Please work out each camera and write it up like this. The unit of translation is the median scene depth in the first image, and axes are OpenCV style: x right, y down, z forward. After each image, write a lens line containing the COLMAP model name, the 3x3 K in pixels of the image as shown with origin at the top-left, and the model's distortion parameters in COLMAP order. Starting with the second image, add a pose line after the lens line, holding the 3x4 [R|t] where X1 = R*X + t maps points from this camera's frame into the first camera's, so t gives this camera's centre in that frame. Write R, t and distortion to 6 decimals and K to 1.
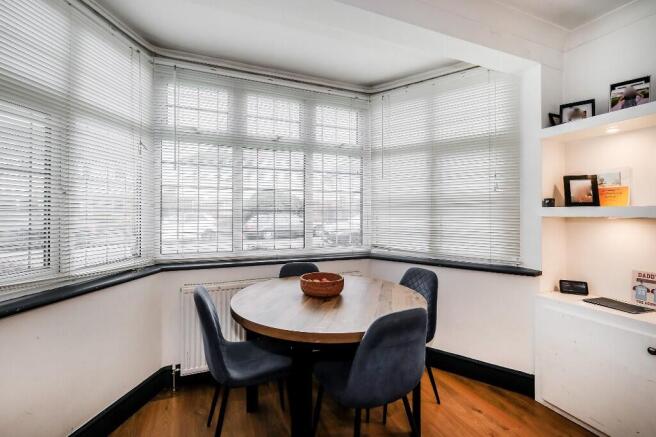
lens RADIAL K [[295.9, 0, 328.8], [0, 295.9, 214.0], [0, 0, 1]] dist [-0.000396, -0.000036]
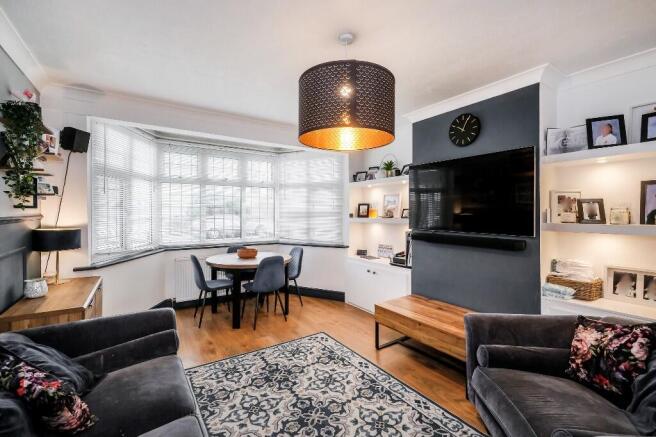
lens RADIAL K [[290.1, 0, 328.1], [0, 290.1, 207.4], [0, 0, 1]] dist [-0.001076, -0.000241]
pose [[0.982466, 0.000173, 0.186443, 0.145052], [0.003557, 0.999800, -0.019667, -0.053835], [-0.186409, 0.019986, 0.982269, -1.081060]]
